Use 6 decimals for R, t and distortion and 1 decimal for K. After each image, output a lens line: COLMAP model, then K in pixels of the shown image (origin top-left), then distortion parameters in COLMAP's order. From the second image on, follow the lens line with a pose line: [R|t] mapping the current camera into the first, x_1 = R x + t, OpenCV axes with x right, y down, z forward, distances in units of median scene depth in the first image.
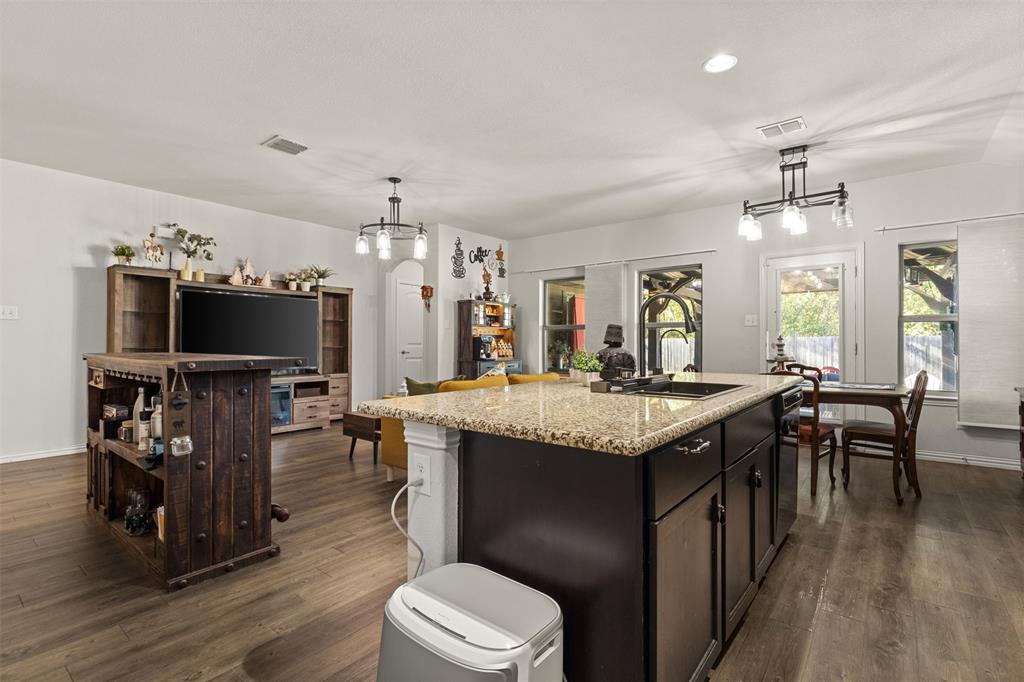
lens RADIAL K [[474.1, 0, 501.5], [0, 474.1, 337.7], [0, 0, 1]] dist [0.001070, -0.000694]
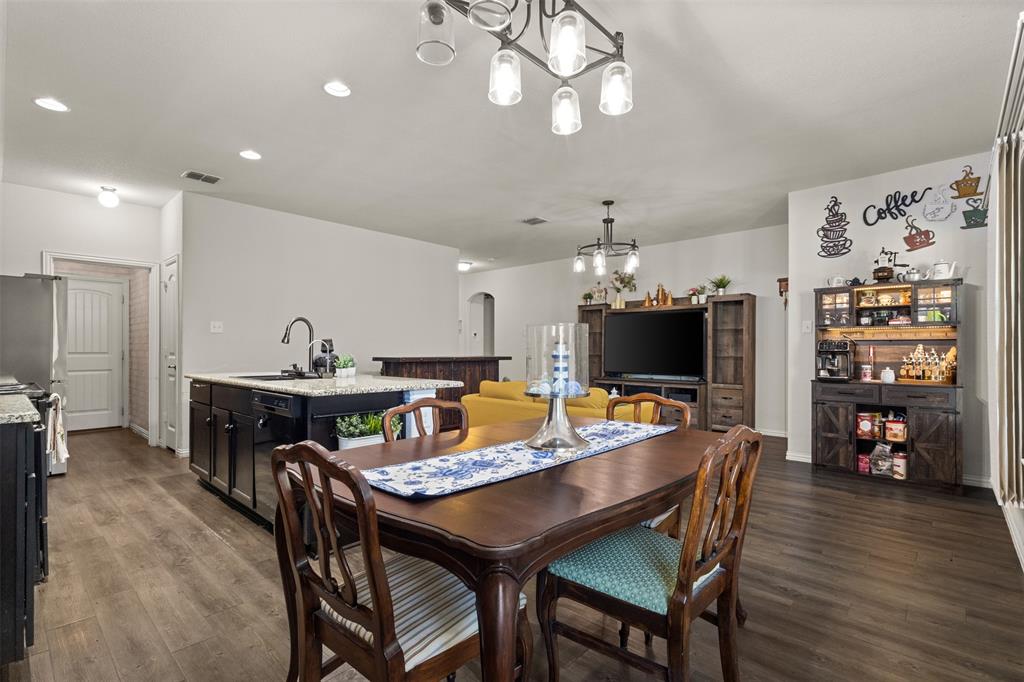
lens RADIAL K [[474.1, 0, 518.7], [0, 474.1, 350.9], [0, 0, 1]] dist [0.001070, -0.000694]
pose [[-0.047674, 0.000037, -0.998863, 1.095681], [0.005246, 0.999986, -0.000213, 0.010118], [0.998849, -0.005250, -0.047673, 1.062362]]
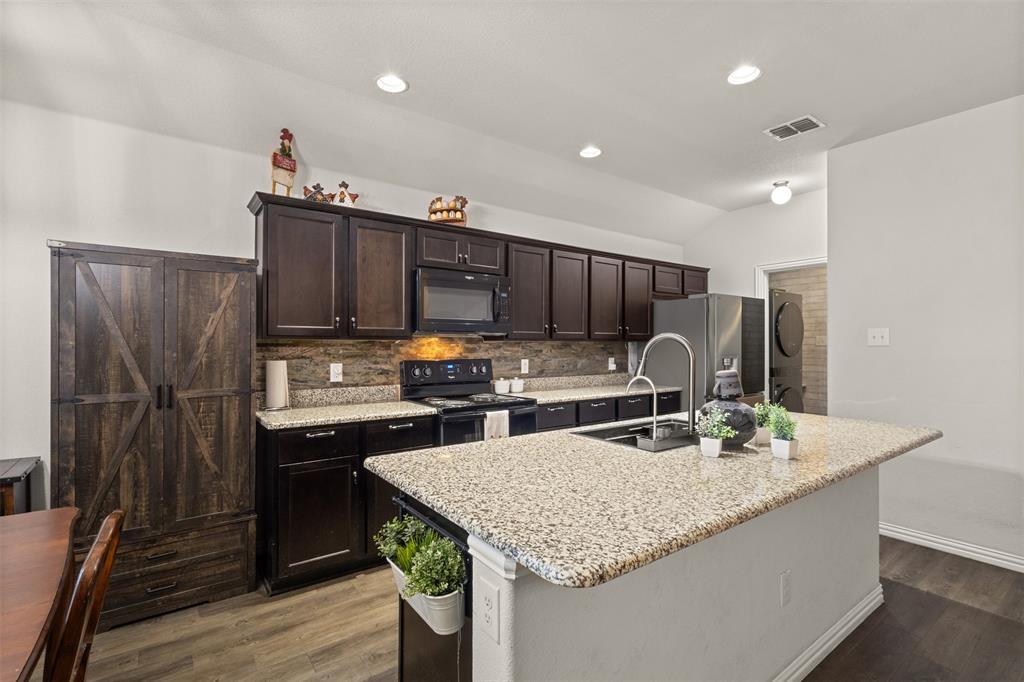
lens RADIAL K [[474.1, 0, 497.9], [0, 474.1, 345.5], [0, 0, 1]] dist [0.001070, -0.000694]
pose [[-0.966536, -0.003165, 0.256513, 0.256833], [-0.004188, 0.999985, -0.003439, -0.039703], [-0.256498, -0.004398, -0.966535, 1.154068]]
